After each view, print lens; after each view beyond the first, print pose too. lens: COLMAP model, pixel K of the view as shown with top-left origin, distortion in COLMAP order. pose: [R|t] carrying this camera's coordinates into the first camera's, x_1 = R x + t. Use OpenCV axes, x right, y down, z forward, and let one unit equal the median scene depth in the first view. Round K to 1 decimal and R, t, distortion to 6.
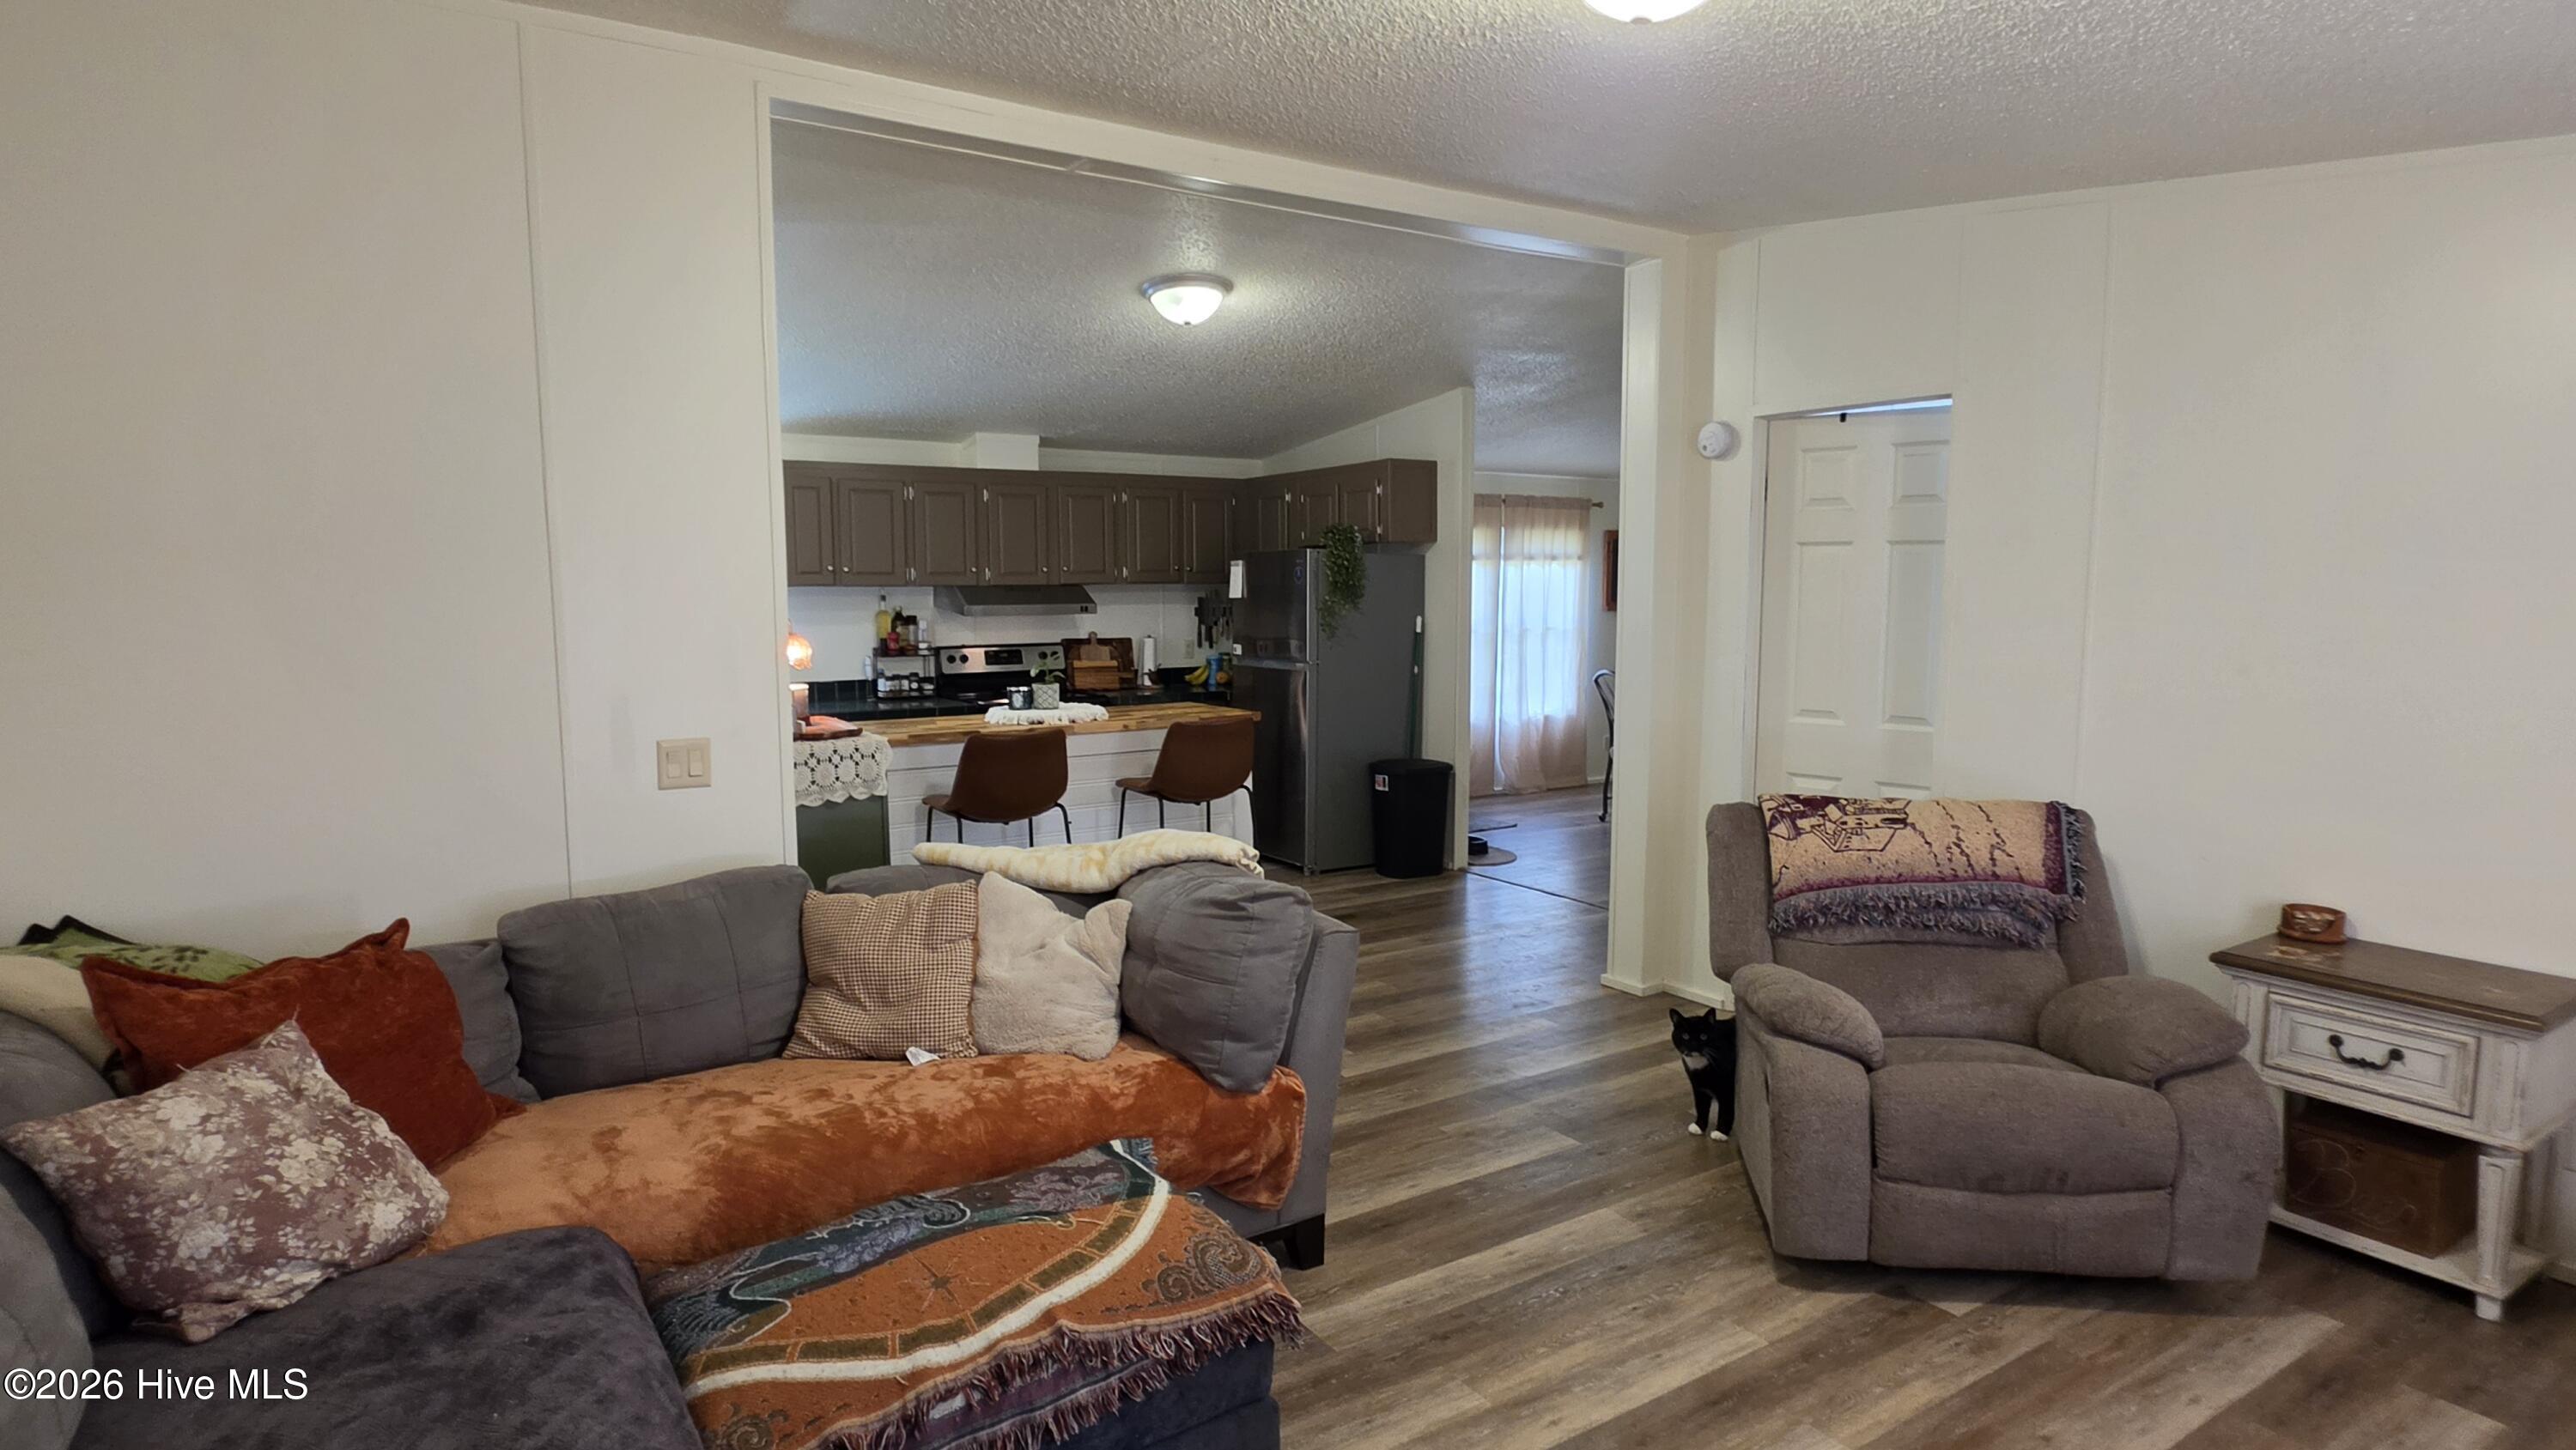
lens RADIAL K [[1361.1, 0, 1285.3], [0, 1361.1, 726.2], [0, 0, 1]] dist [0.002325, 0.001340]
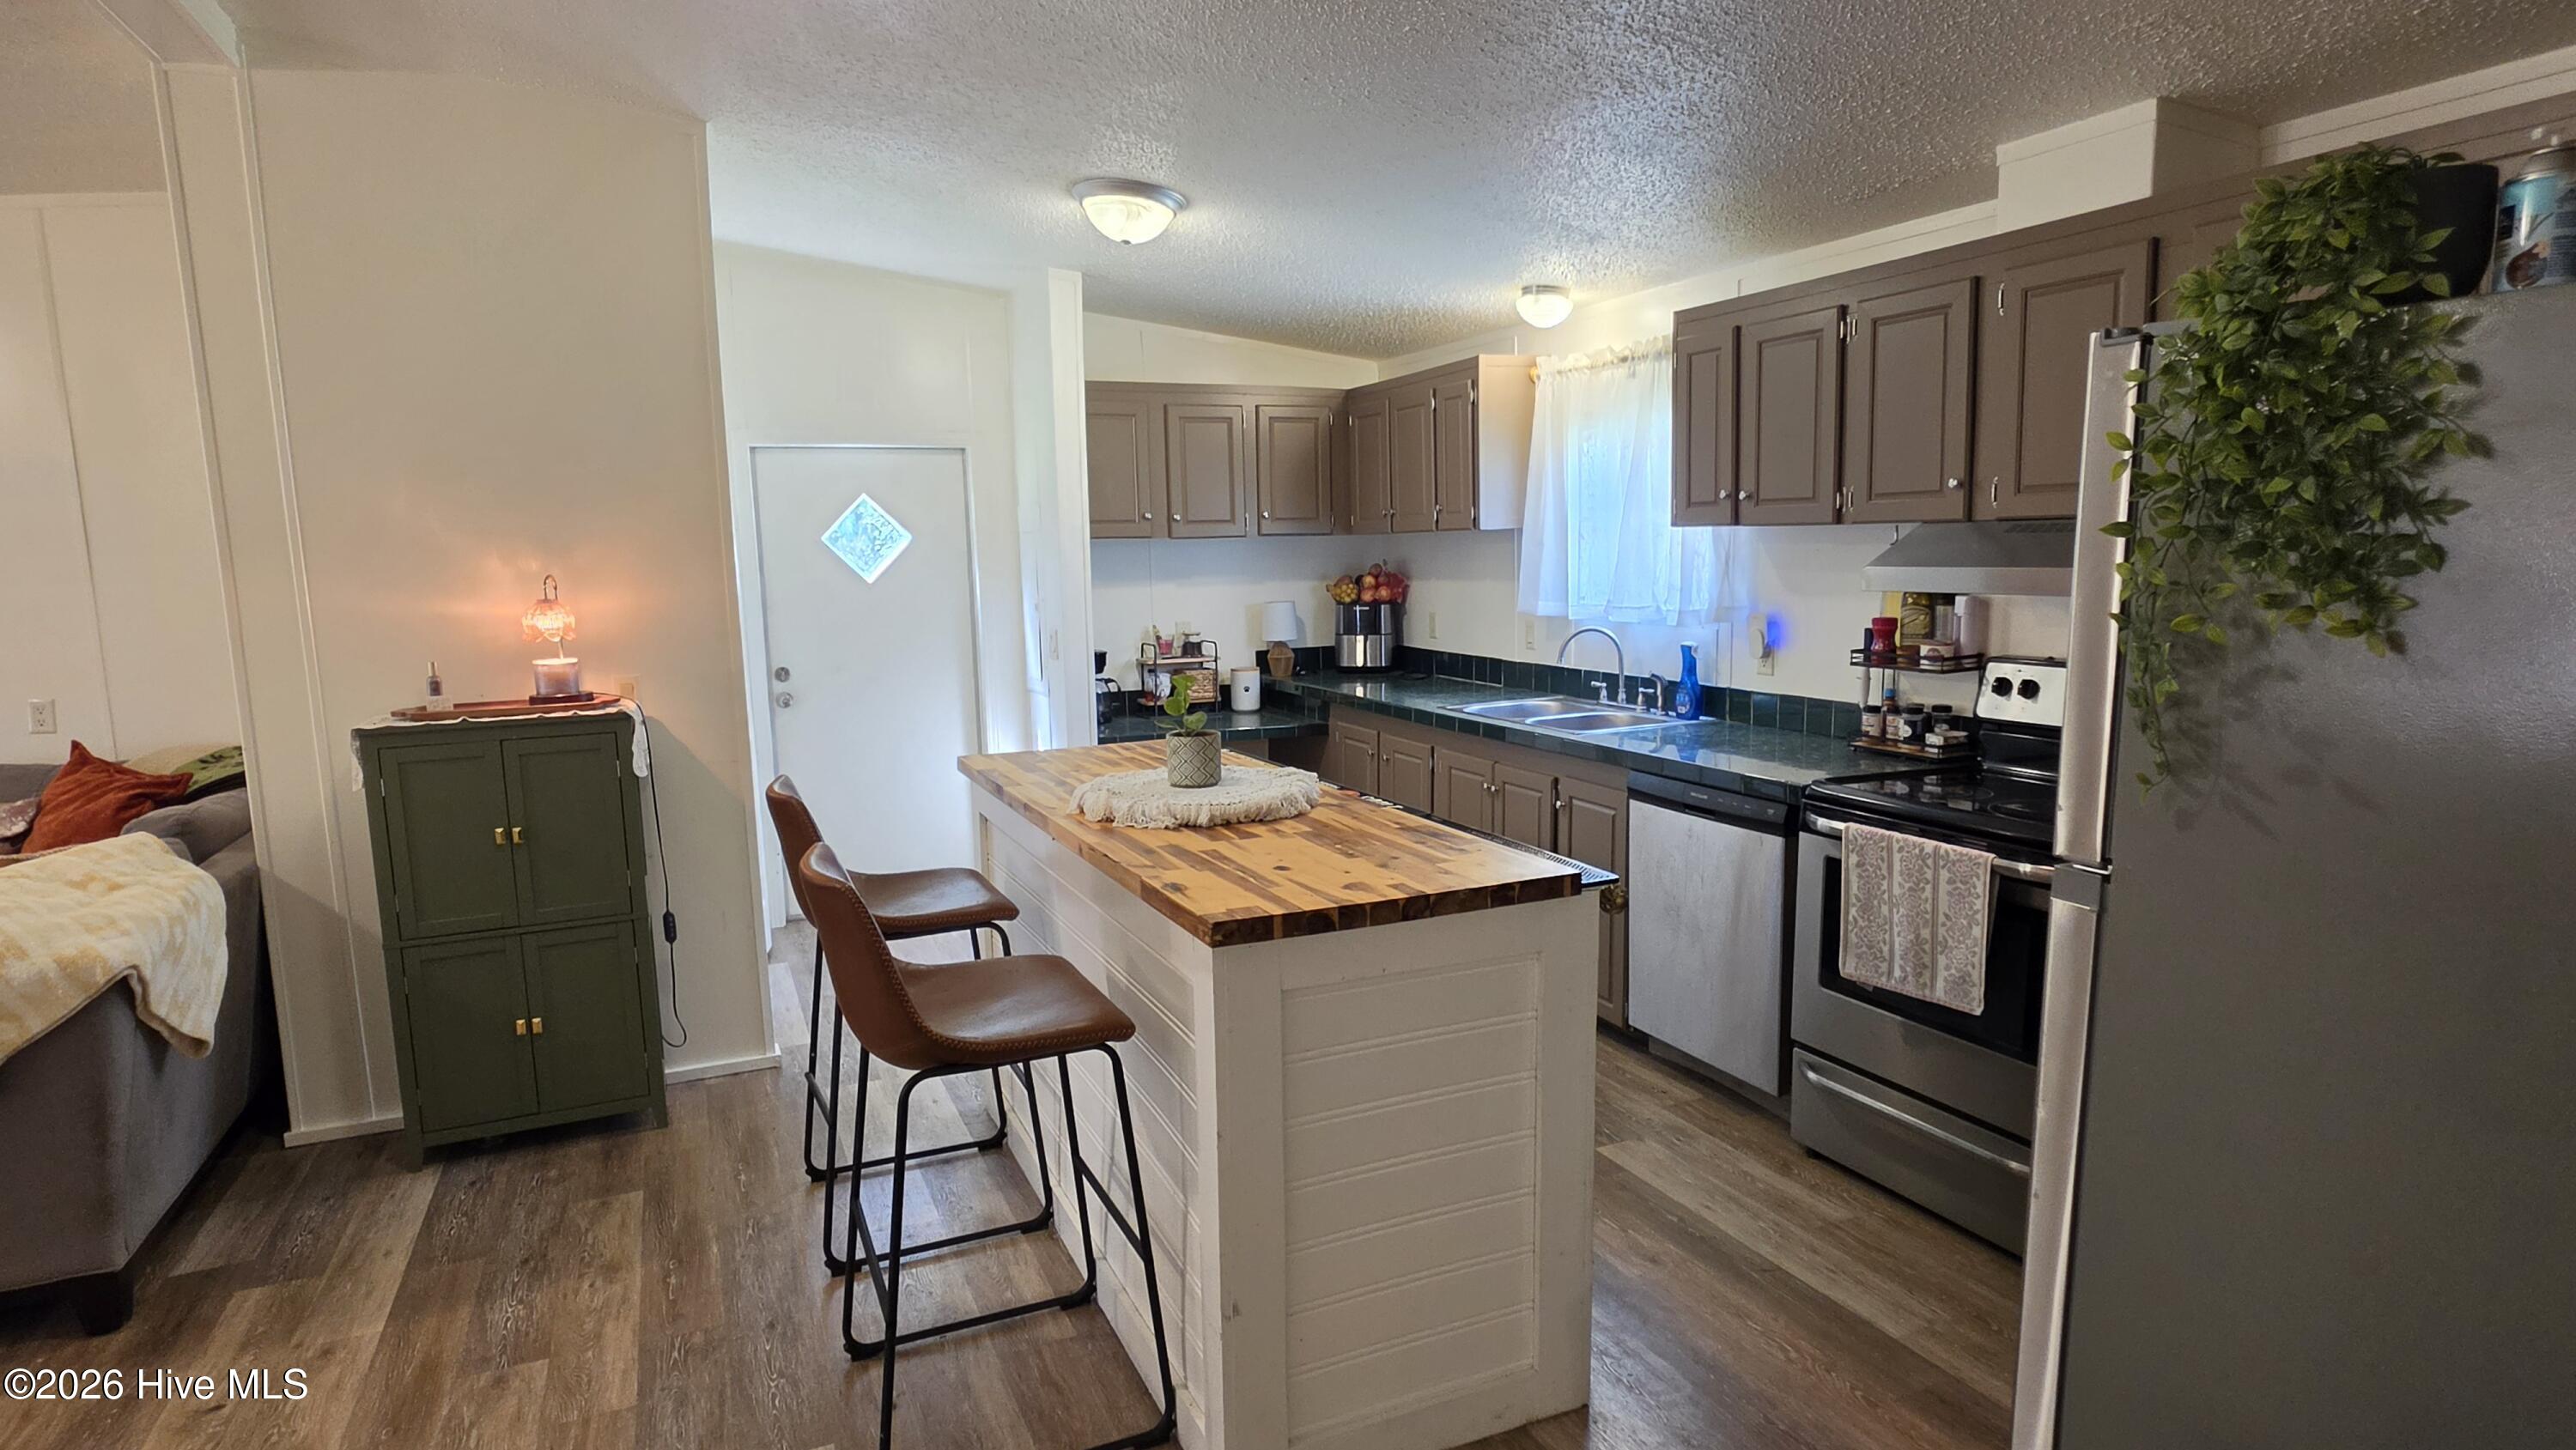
lens RADIAL K [[1361.1, 0, 1303.2], [0, 1361.1, 730.5], [0, 0, 1]] dist [0.002325, 0.001340]
pose [[-0.139289, 0.140260, -0.980268, 0.223813], [-0.084744, 0.984598, 0.152922, -0.083362], [0.986619, 0.104373, -0.125257, 0.829271]]
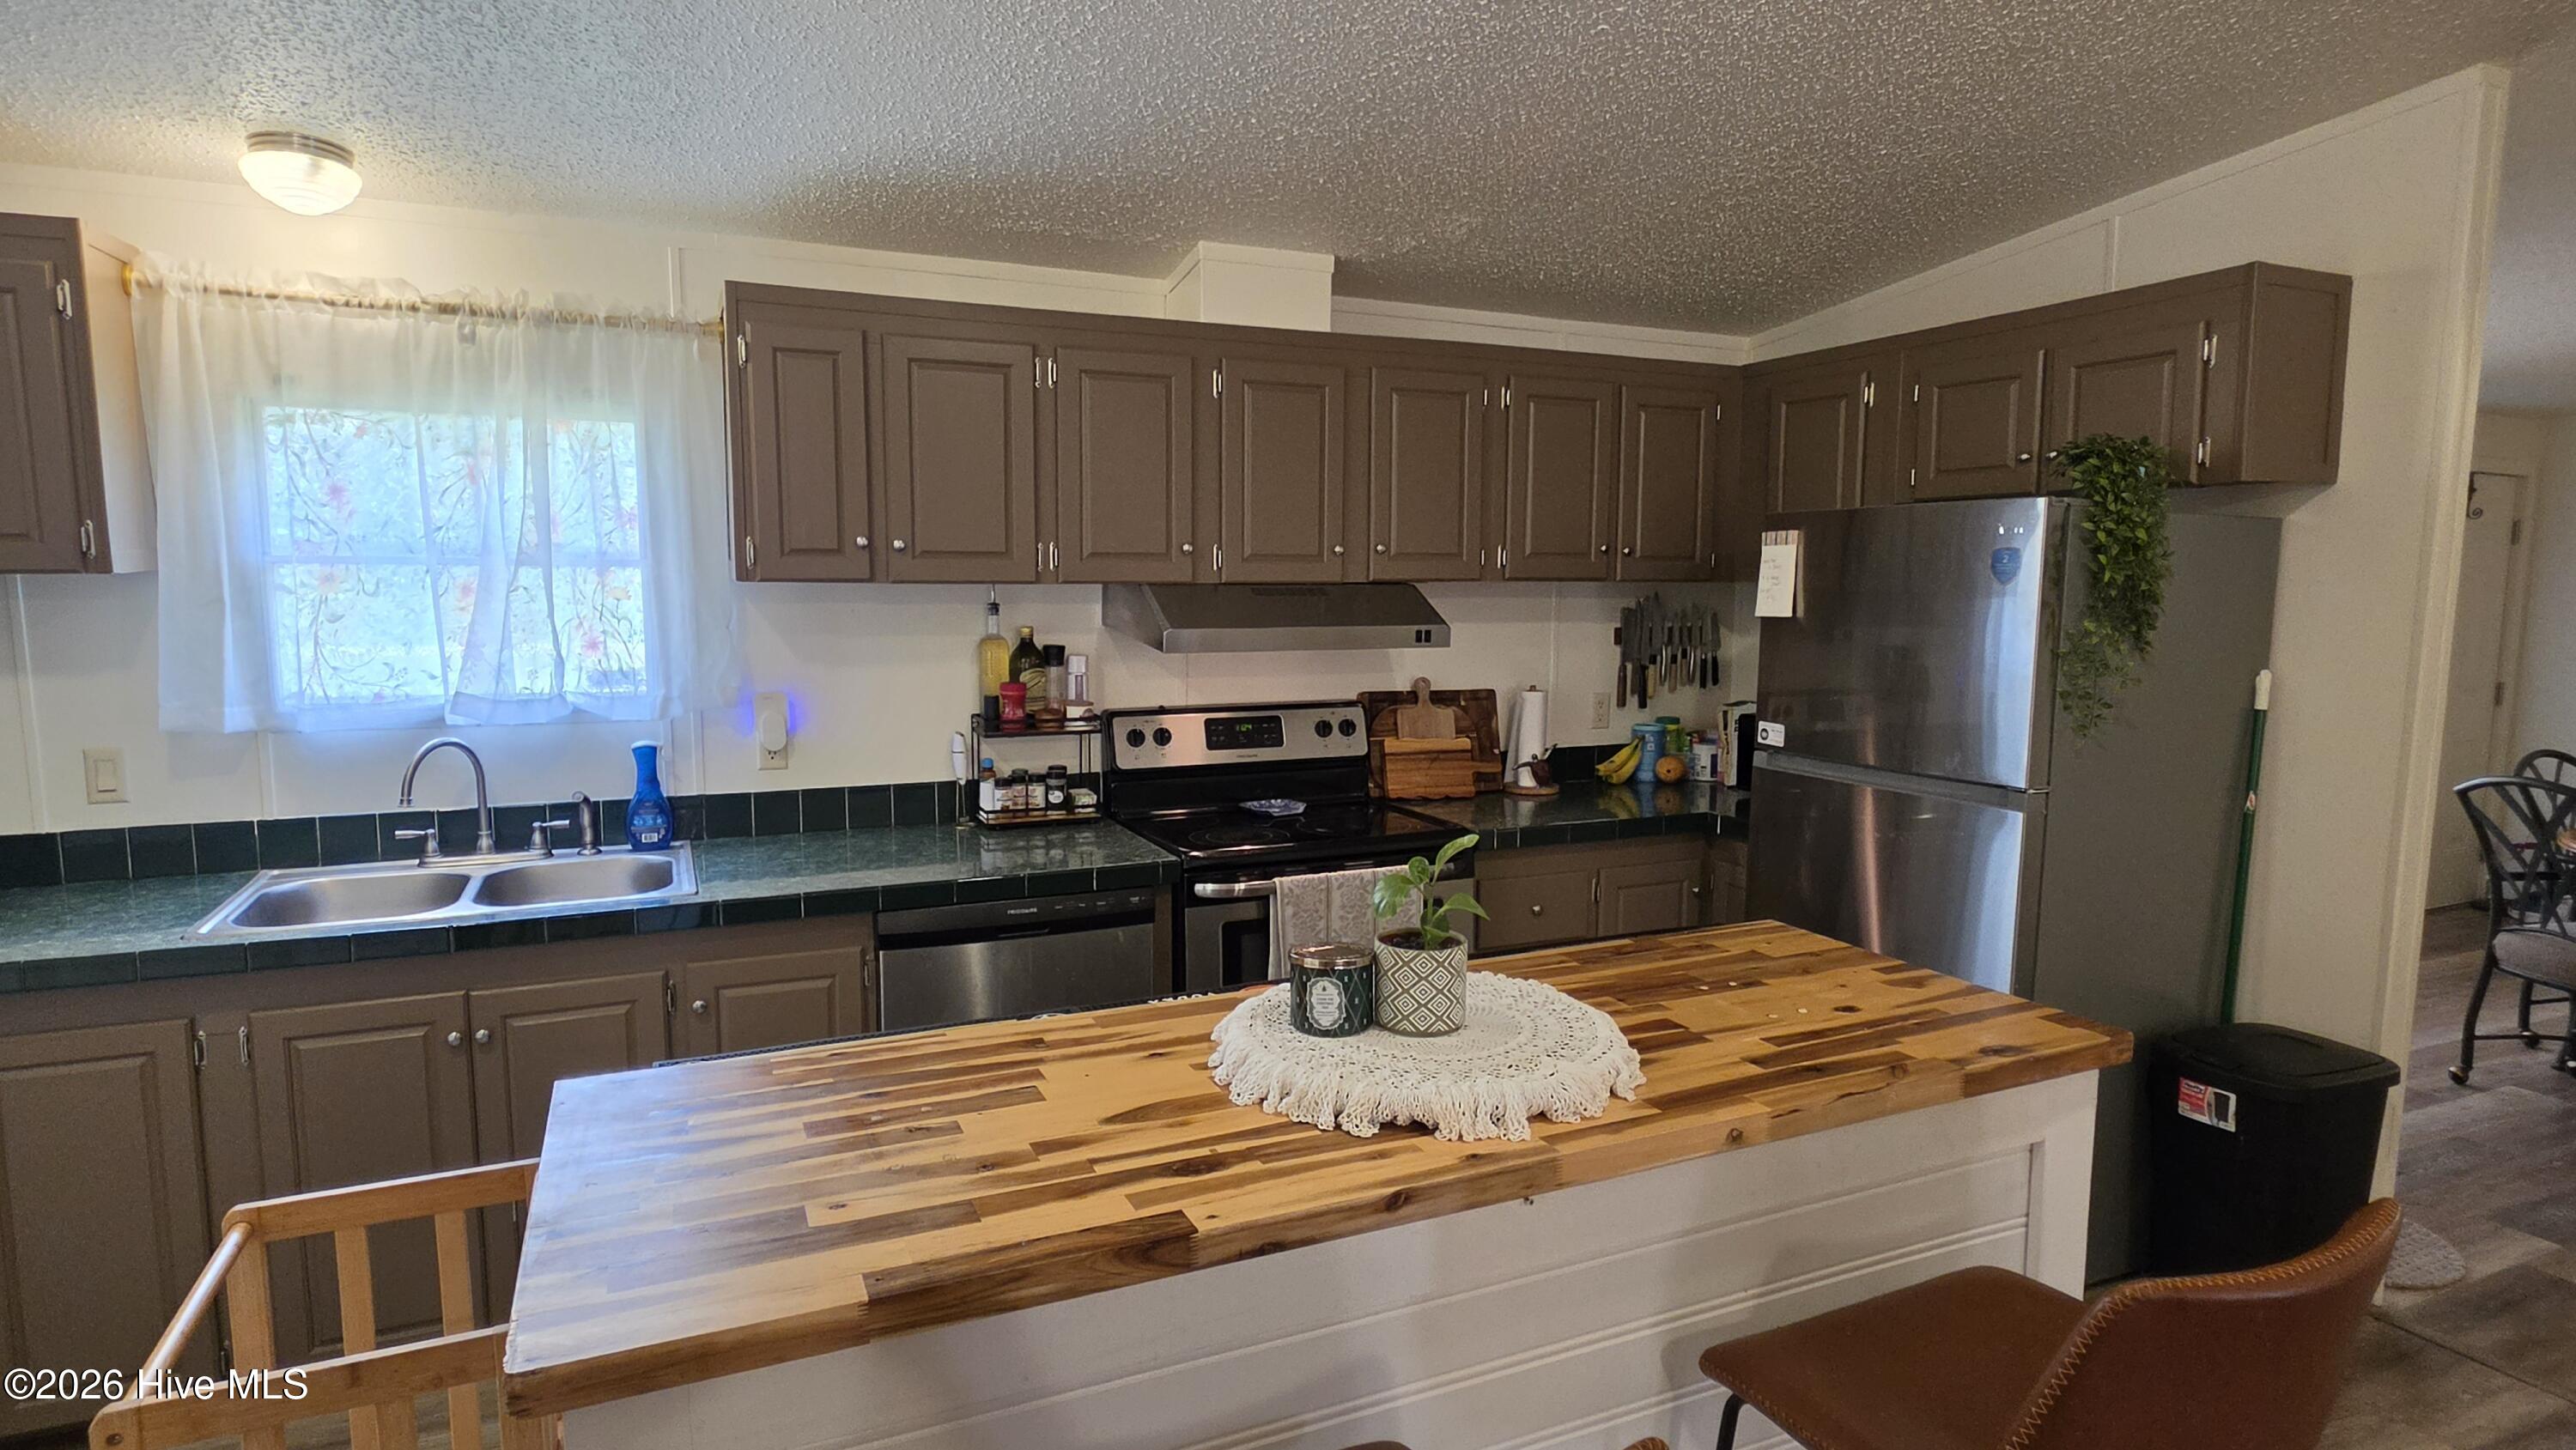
lens RADIAL K [[1361.1, 0, 1284.5], [0, 1361.1, 725.8], [0, 0, 1]] dist [0.002325, 0.001340]
pose [[0.987015, 0.025374, -0.158608, -0.118980], [-0.024211, 0.999664, 0.009264, -0.058845], [0.158790, -0.005304, 0.987298, 0.539125]]
